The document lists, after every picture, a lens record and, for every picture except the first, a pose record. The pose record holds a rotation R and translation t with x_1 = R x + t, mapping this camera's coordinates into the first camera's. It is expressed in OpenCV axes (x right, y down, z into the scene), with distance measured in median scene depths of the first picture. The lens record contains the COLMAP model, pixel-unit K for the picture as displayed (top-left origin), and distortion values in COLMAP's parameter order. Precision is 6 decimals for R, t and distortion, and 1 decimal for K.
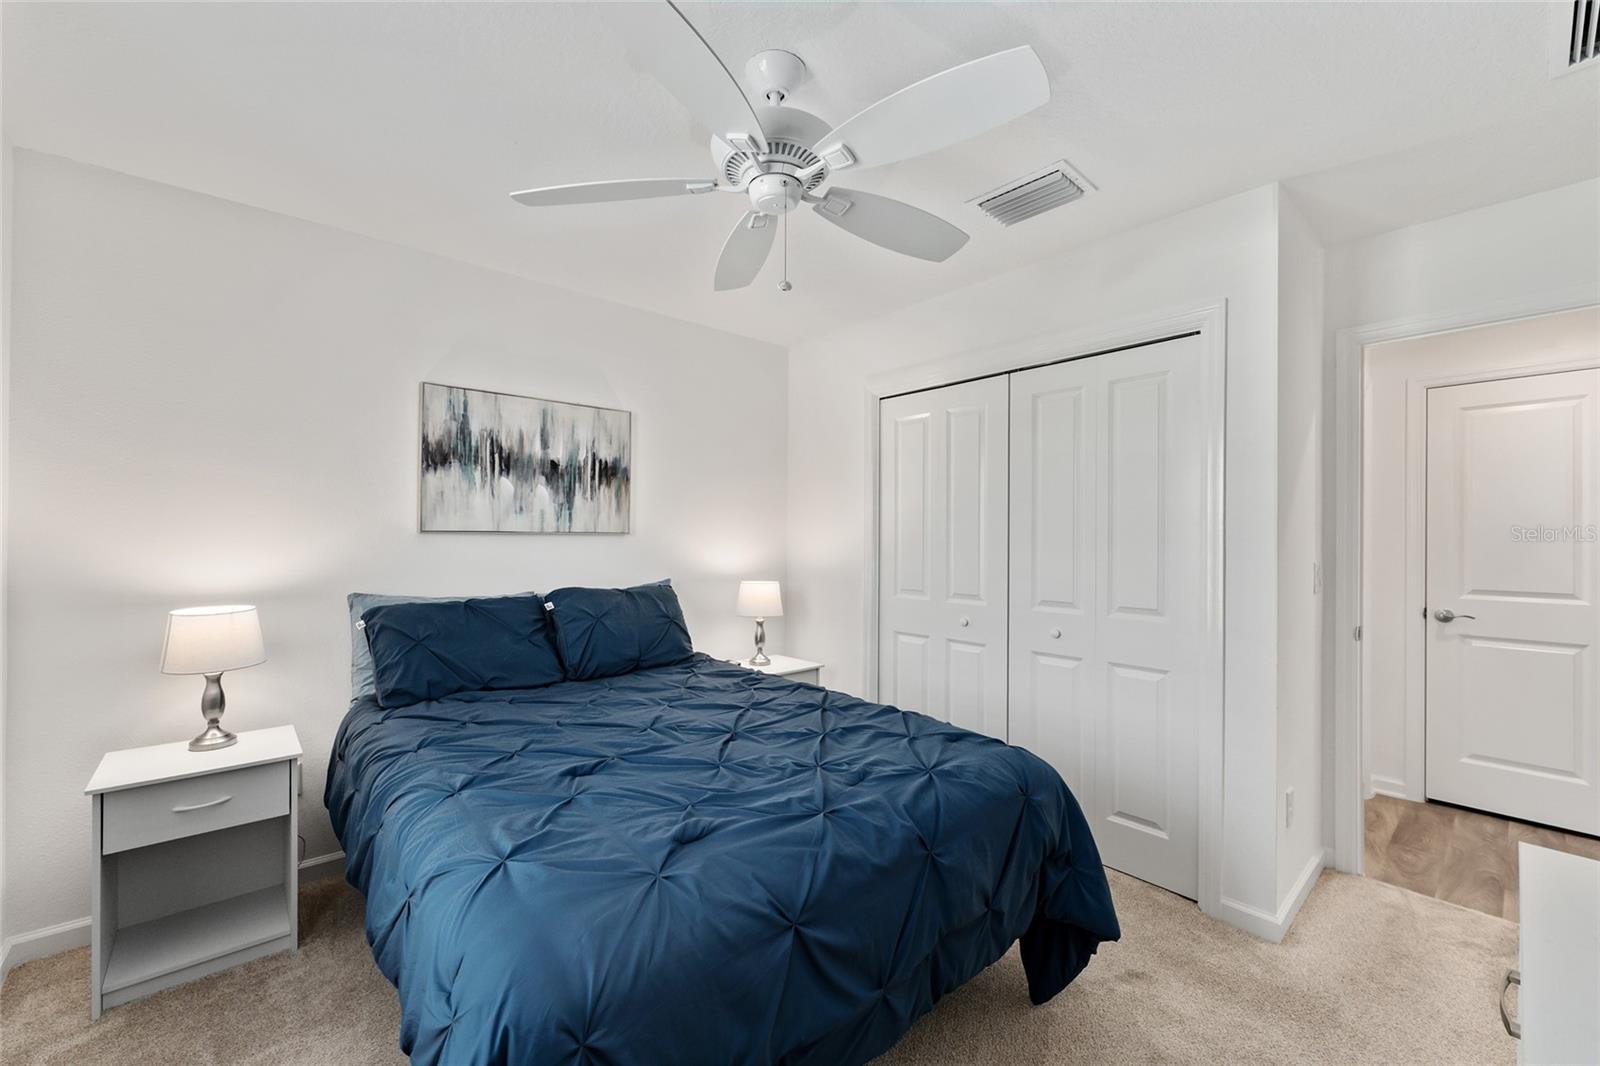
lens RADIAL K [[638.9, 0, 792.9], [0, 638.9, 531.3], [0, 0, 1]] dist [-0.000180, 0.000107]
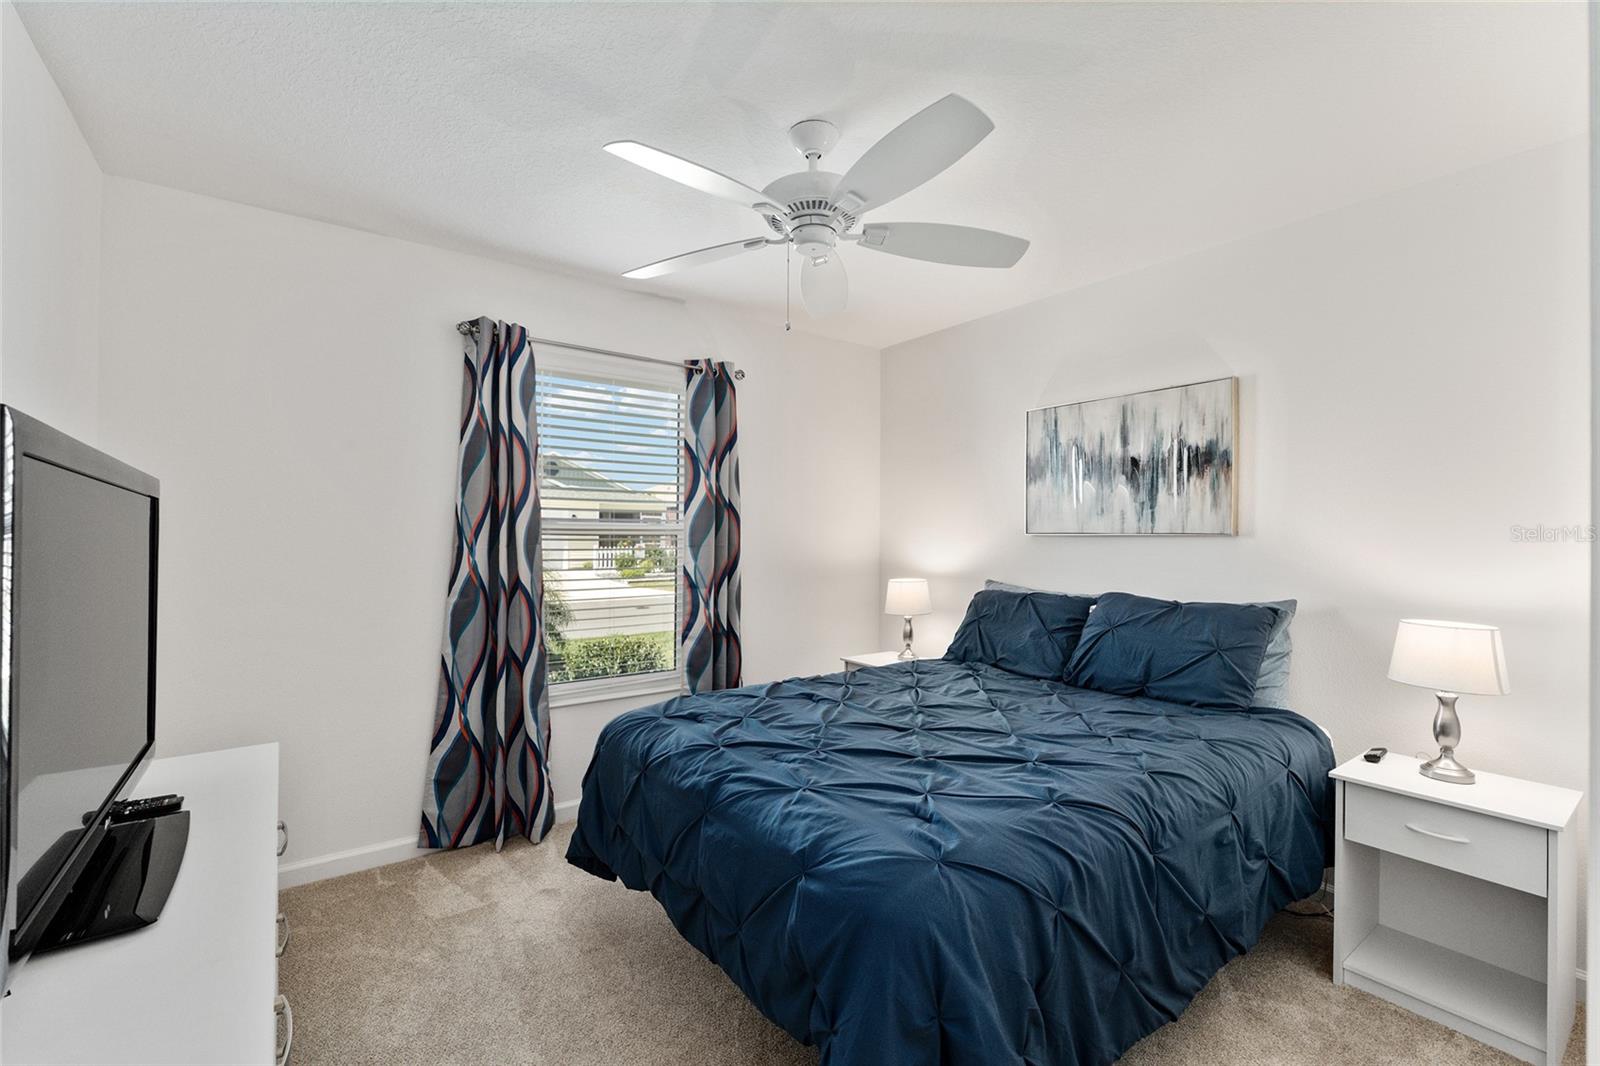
lens RADIAL K [[697.4, 0, 798.2], [0, 697.4, 534.3], [0, 0, 1]] dist [0.000302, -0.000038]
pose [[-0.082309, -0.013472, -0.996516, 0.666321], [-0.004192, 0.999904, -0.013171, 0.017288], [0.996598, 0.003094, -0.082358, 0.584943]]
